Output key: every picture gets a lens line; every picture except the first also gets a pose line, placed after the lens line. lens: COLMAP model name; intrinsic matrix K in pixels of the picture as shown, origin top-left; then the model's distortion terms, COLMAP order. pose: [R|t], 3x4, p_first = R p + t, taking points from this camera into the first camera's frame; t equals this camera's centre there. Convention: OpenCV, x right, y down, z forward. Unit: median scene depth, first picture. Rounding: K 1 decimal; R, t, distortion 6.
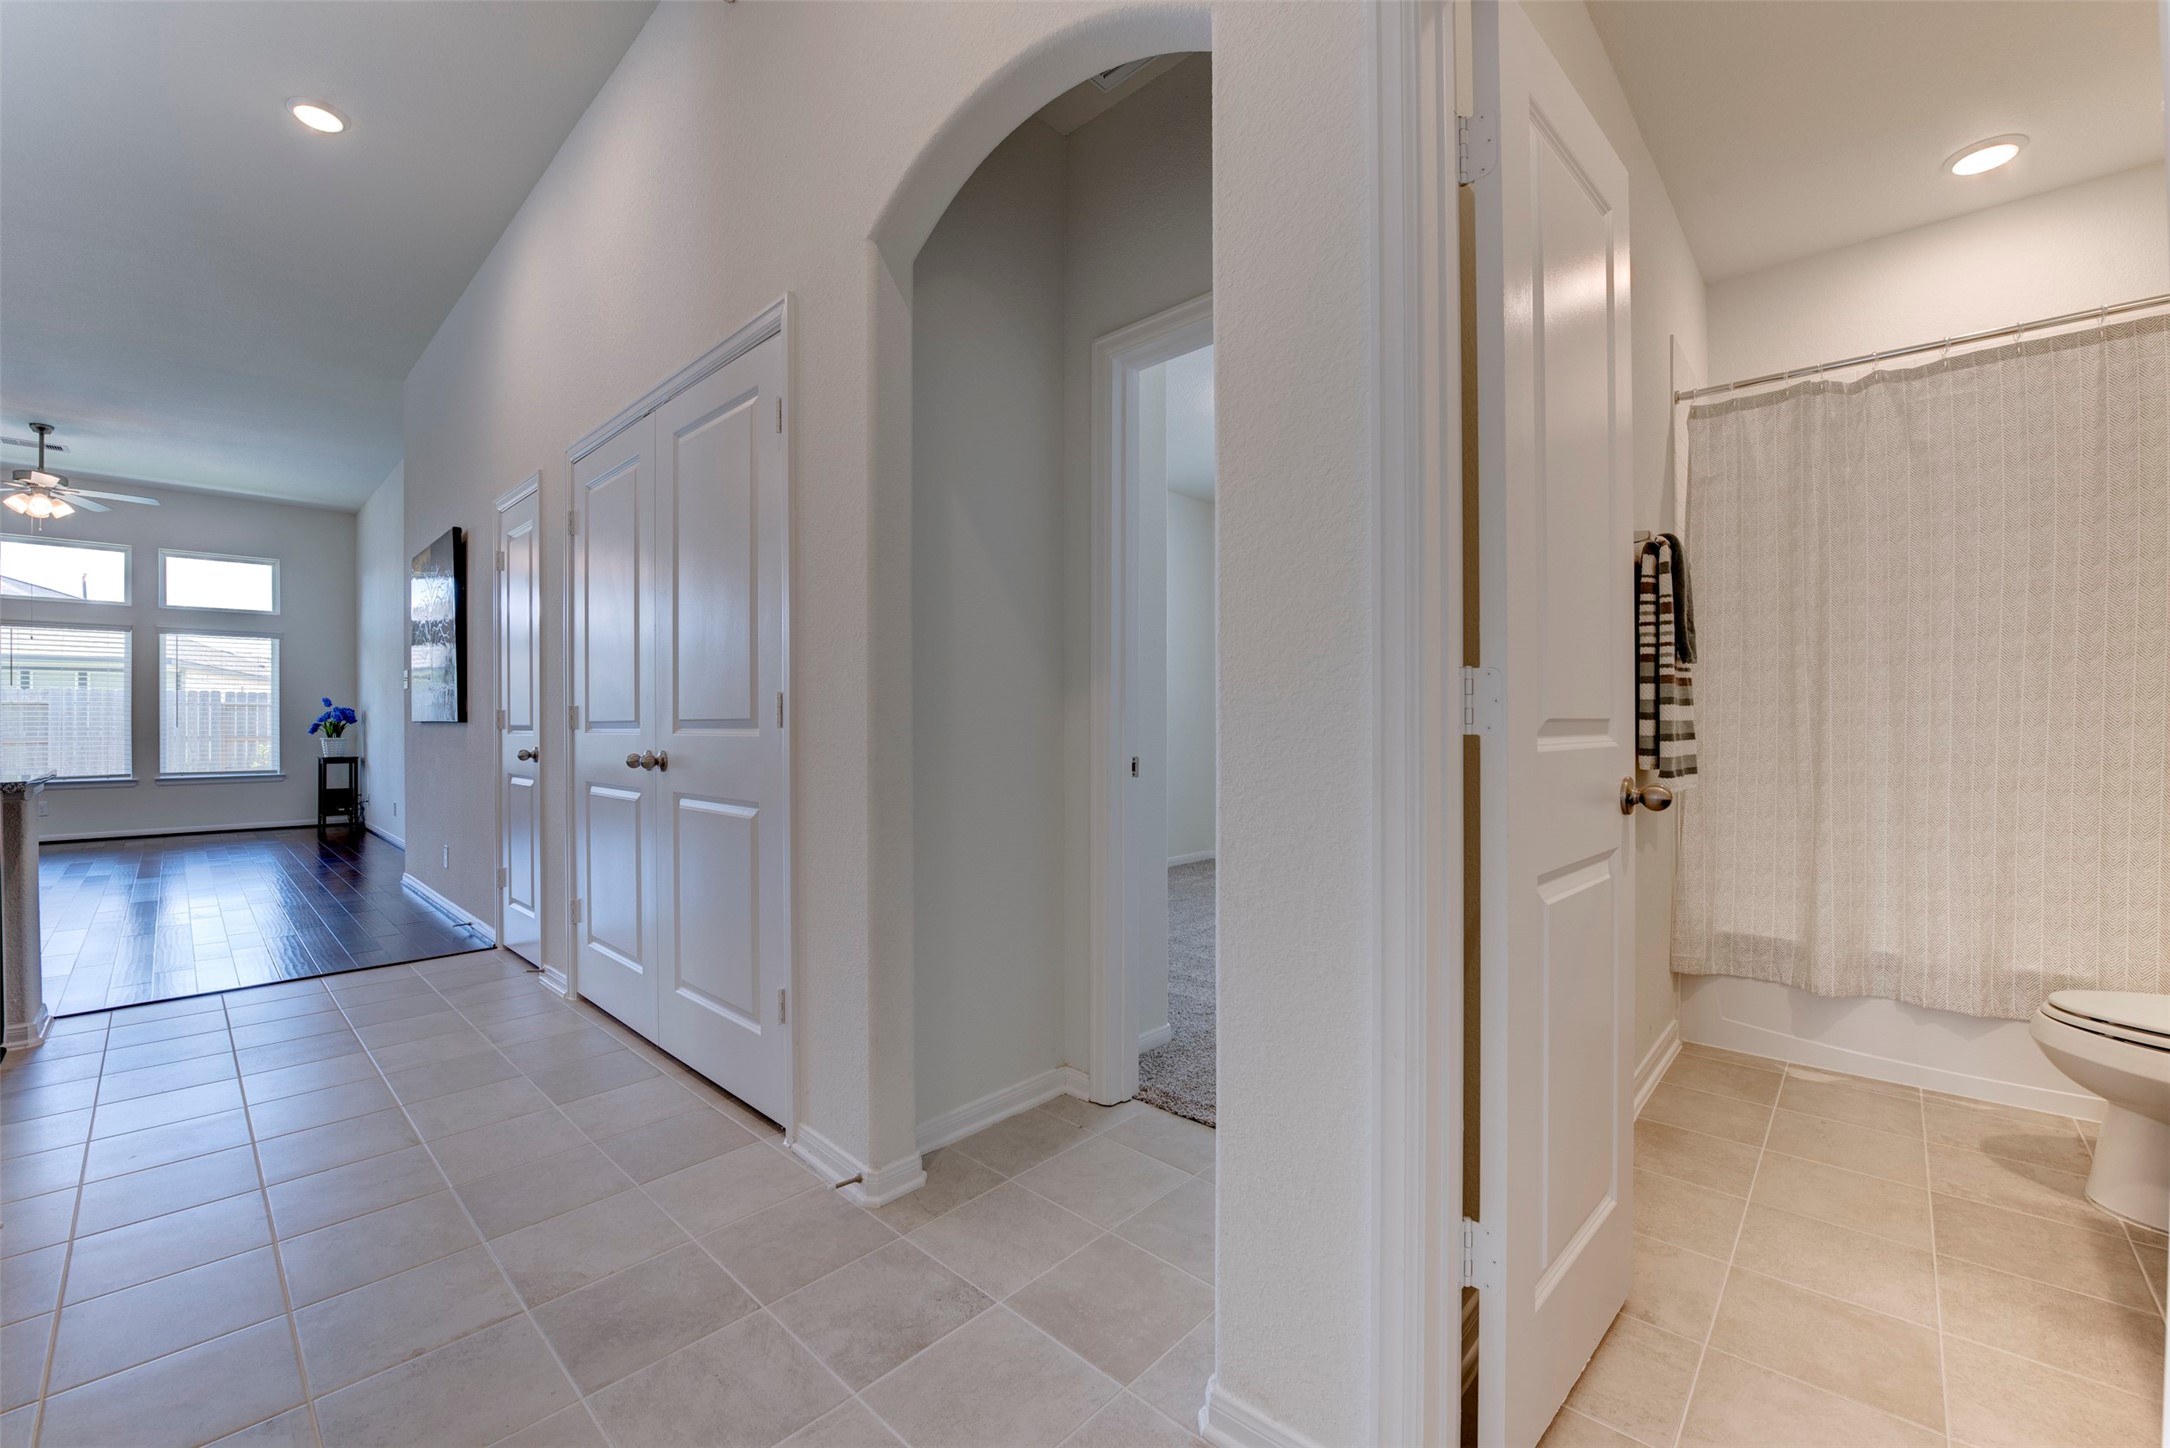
lens RADIAL K [[867.1, 0, 1091.4], [0, 867.1, 723.4], [0, 0, 1]] dist [-0.016443, -0.001921]
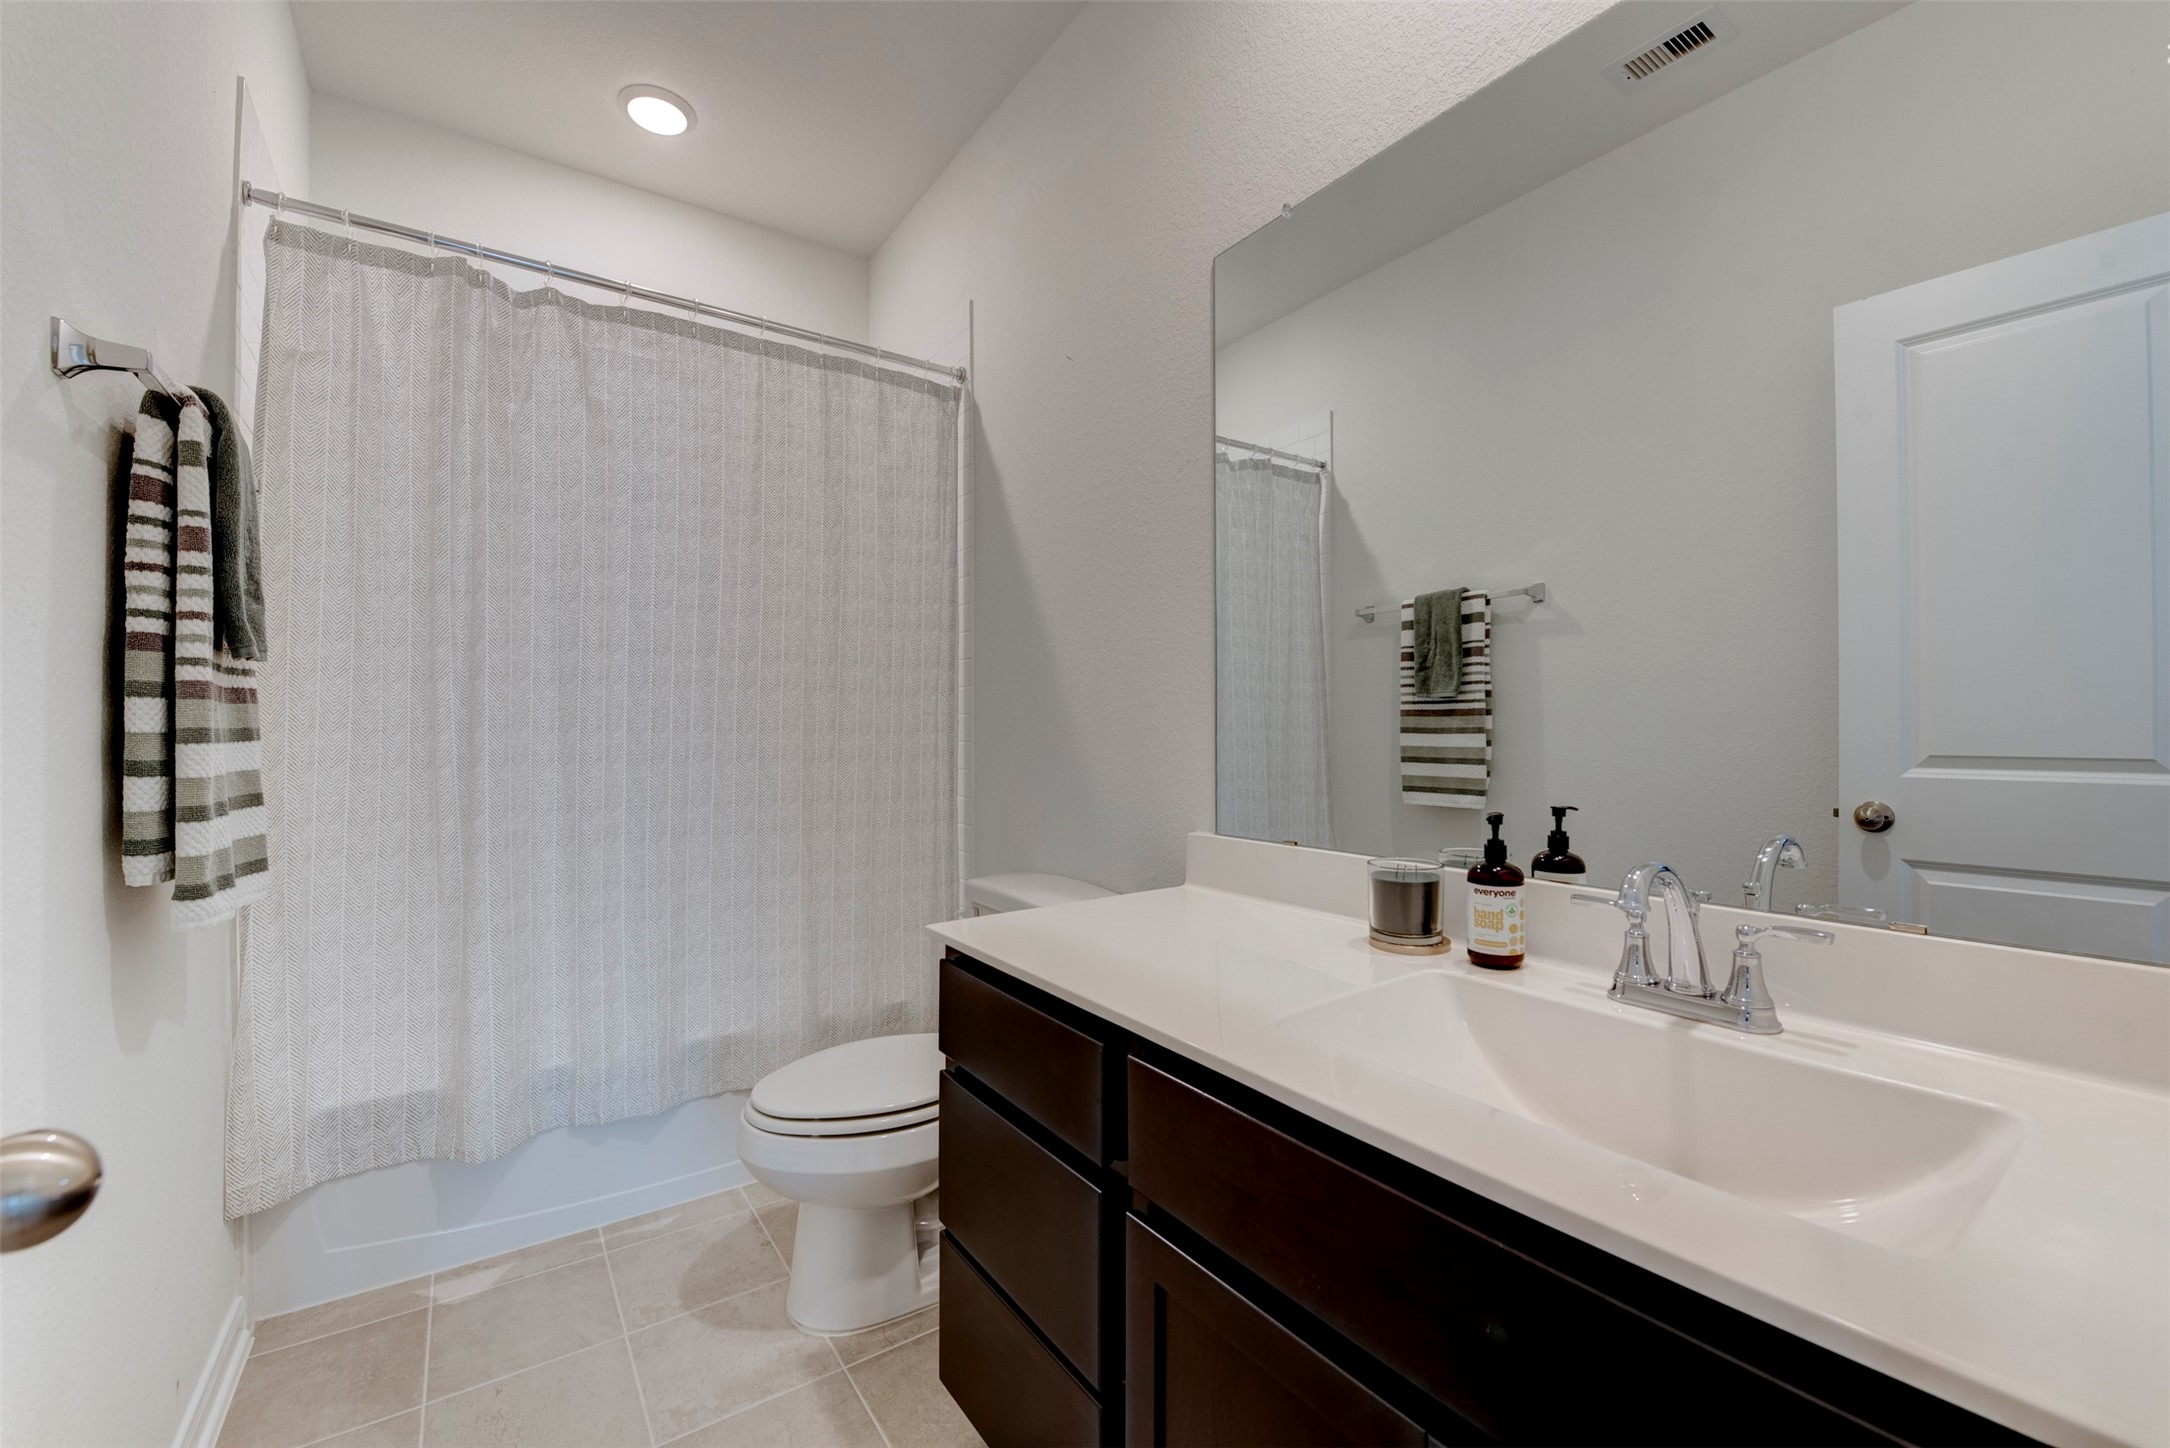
lens RADIAL K [[867.1, 0, 1074.3], [0, 867.1, 726.9], [0, 0, 1]] dist [-0.016443, -0.001921]
pose [[0.215372, 0.003239, 0.976527, 0.260413], [-0.000241, 0.999995, -0.003264, -0.024381], [-0.976532, 0.000467, 0.215371, 0.350311]]
